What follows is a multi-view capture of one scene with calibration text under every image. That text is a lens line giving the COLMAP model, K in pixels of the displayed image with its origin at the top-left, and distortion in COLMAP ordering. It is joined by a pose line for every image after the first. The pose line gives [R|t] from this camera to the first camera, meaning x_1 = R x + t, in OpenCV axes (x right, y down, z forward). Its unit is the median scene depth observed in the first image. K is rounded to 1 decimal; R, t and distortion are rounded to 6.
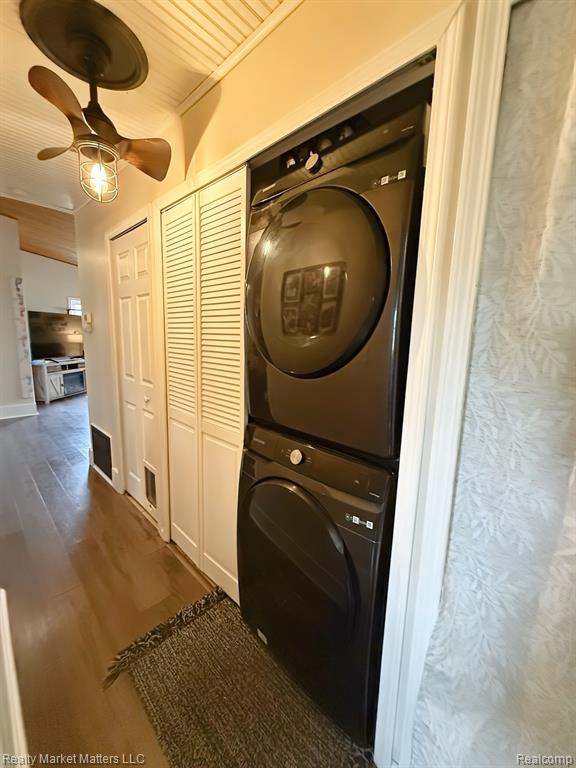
lens RADIAL K [[301.6, 0, 287.4], [0, 301.6, 381.7], [0, 0, 1]] dist [0.001915, 0.000190]
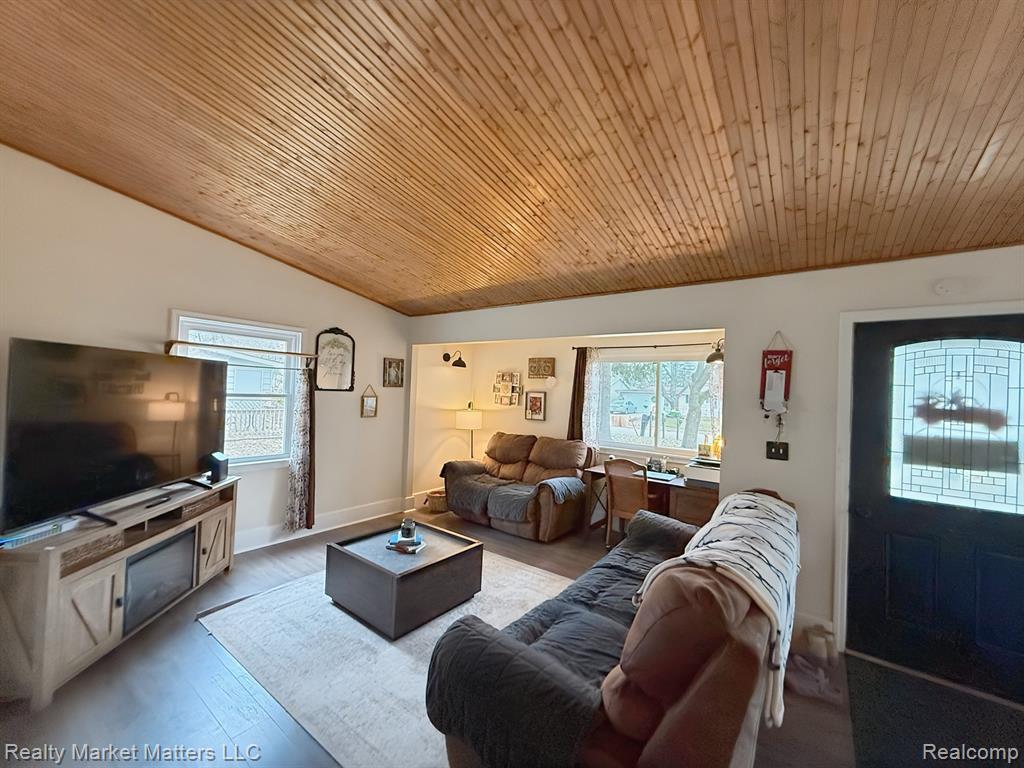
lens RADIAL K [[402.1, 0, 513.6], [0, 402.1, 390.6], [0, 0, 1]] dist [0.001915, 0.000190]
pose [[0.991475, 0.016077, 0.129301, -0.405970], [0.003871, 0.988286, -0.152566, -0.114865], [-0.130240, 0.151766, 0.979798, 0.519955]]
